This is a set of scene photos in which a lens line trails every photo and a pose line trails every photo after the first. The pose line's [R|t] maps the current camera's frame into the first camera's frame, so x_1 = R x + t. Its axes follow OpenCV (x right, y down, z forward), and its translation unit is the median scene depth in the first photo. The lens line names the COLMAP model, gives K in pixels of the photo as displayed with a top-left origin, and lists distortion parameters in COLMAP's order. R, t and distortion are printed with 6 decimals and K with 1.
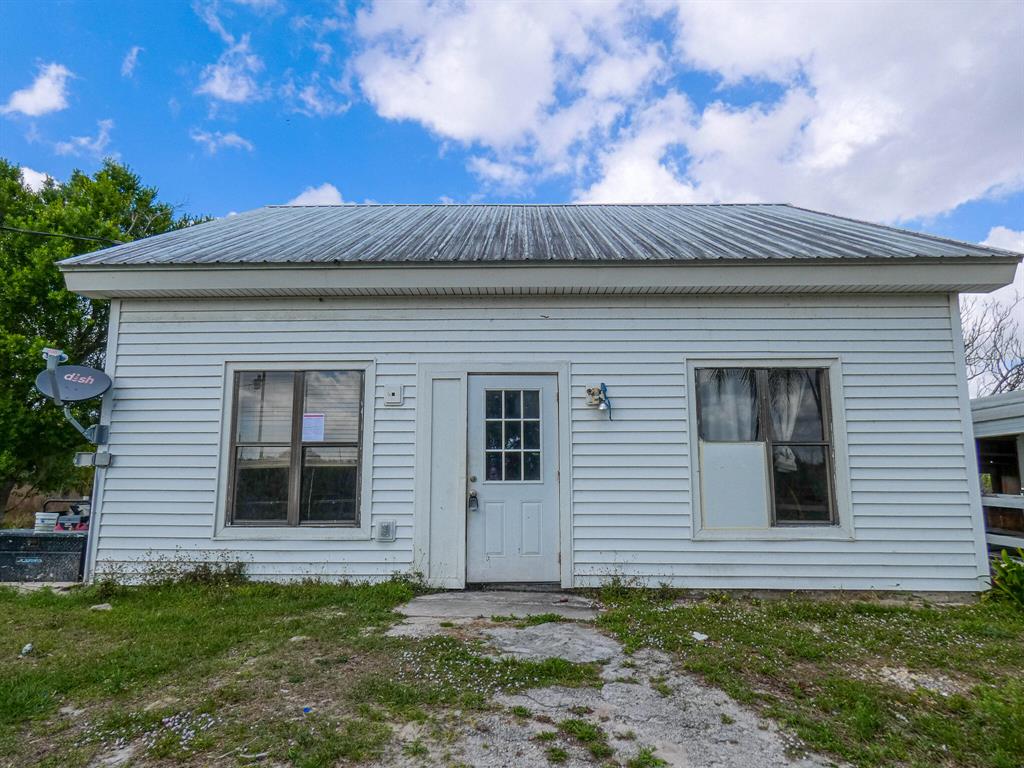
lens RADIAL K [[640.3, 0, 521.9], [0, 640.3, 386.7], [0, 0, 1]] dist [-0.002373, 0.006445]
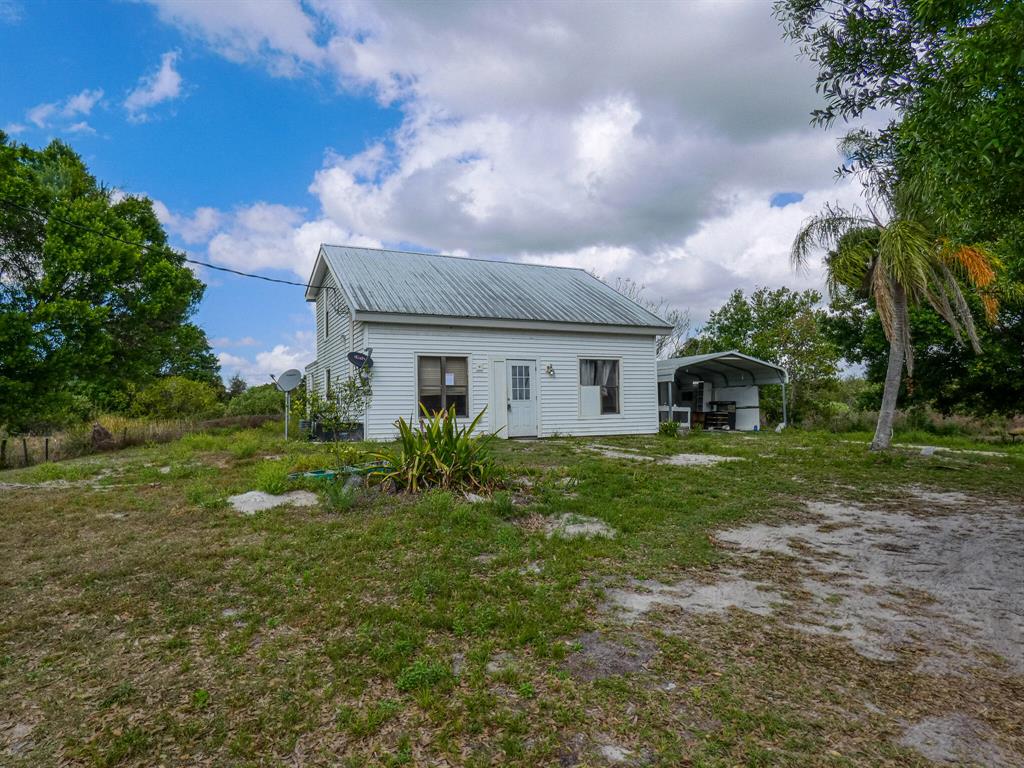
lens RADIAL K [[640.3, 0, 512.7], [0, 640.3, 384.3], [0, 0, 1]] dist [-0.002373, 0.006445]
pose [[0.897201, 0.006473, 0.441575, -1.238492], [-0.054179, 0.993953, 0.095510, -0.174396], [-0.438287, -0.109616, 0.892126, -1.388752]]
